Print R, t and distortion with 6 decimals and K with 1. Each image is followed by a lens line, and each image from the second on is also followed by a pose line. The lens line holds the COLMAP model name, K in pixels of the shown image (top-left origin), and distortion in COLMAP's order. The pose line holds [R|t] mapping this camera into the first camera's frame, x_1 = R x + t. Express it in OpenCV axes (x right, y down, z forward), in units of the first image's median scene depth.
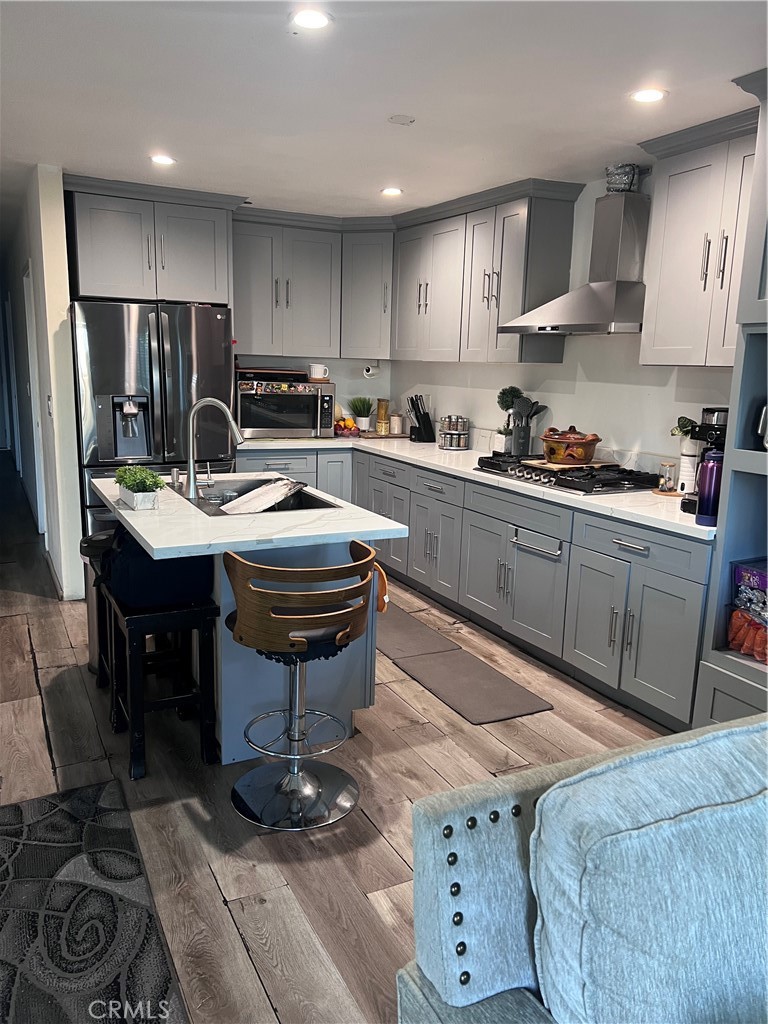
lens RADIAL K [[763.6, 0, 375.2], [0, 763.6, 517.8], [0, 0, 1]] dist [0.053051, -0.068637]
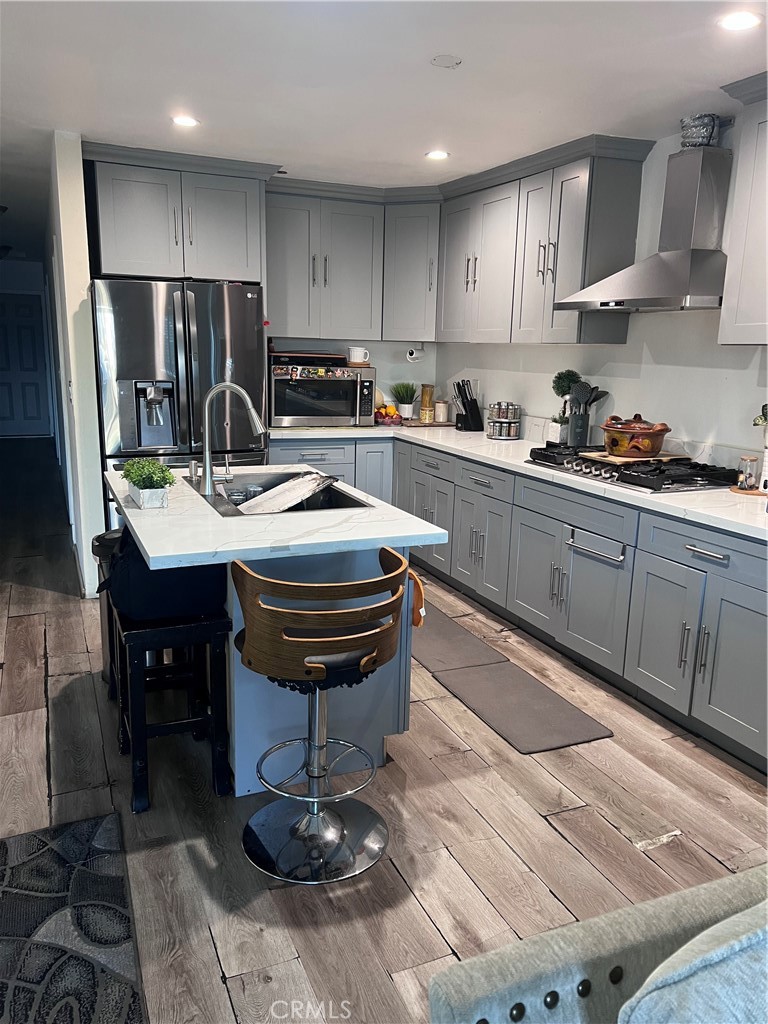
lens RADIAL K [[763.6, 0, 381.8], [0, 763.6, 519.0], [0, 0, 1]] dist [0.053051, -0.068637]
pose [[0.998418, 0.008791, -0.055539, 0.011625], [-0.007750, 0.999791, 0.018938, -0.012892], [0.055694, -0.018478, 0.998277, 0.093484]]
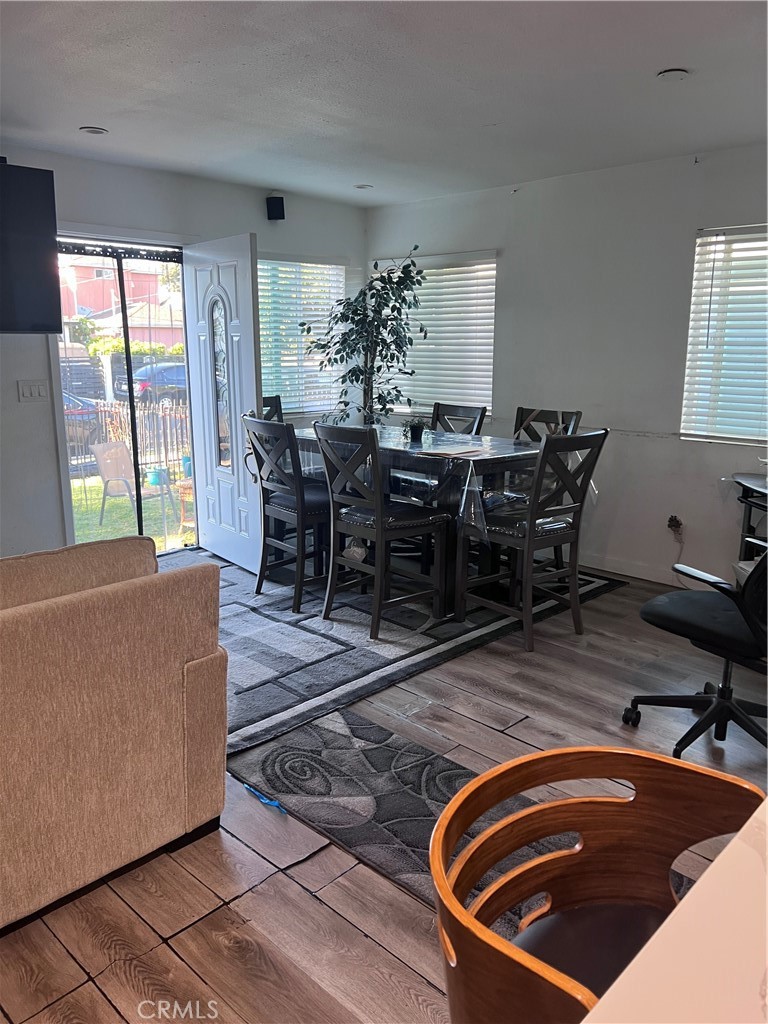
lens RADIAL K [[763.6, 0, 381.2], [0, 763.6, 506.4], [0, 0, 1]] dist [0.053051, -0.068637]
pose [[-0.945580, 0.045741, -0.322157, 0.077350], [-0.085084, 0.920866, 0.380483, -0.147739], [0.314067, 0.387188, -0.866861, 0.771808]]
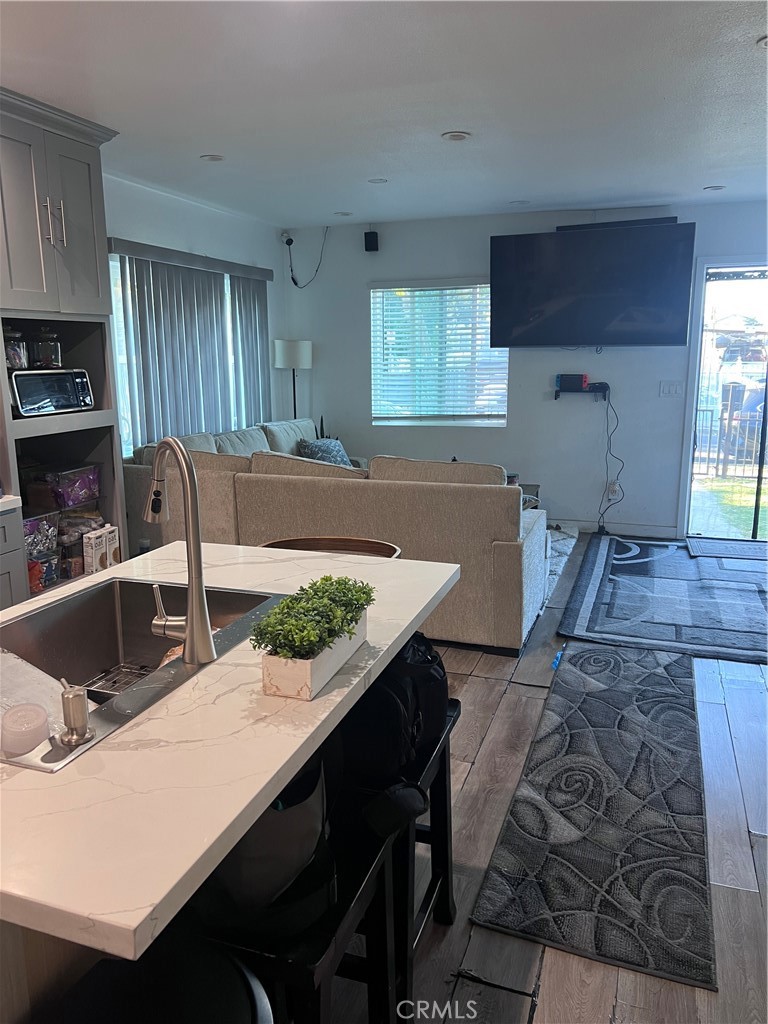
lens RADIAL K [[763.6, 0, 386.4], [0, 763.6, 505.2], [0, 0, 1]] dist [0.053051, -0.068637]
pose [[-0.695328, -0.164208, 0.699682, -0.506257], [0.129124, 0.929163, 0.346385, -0.207719], [-0.706998, 0.331197, -0.624870, 0.961138]]
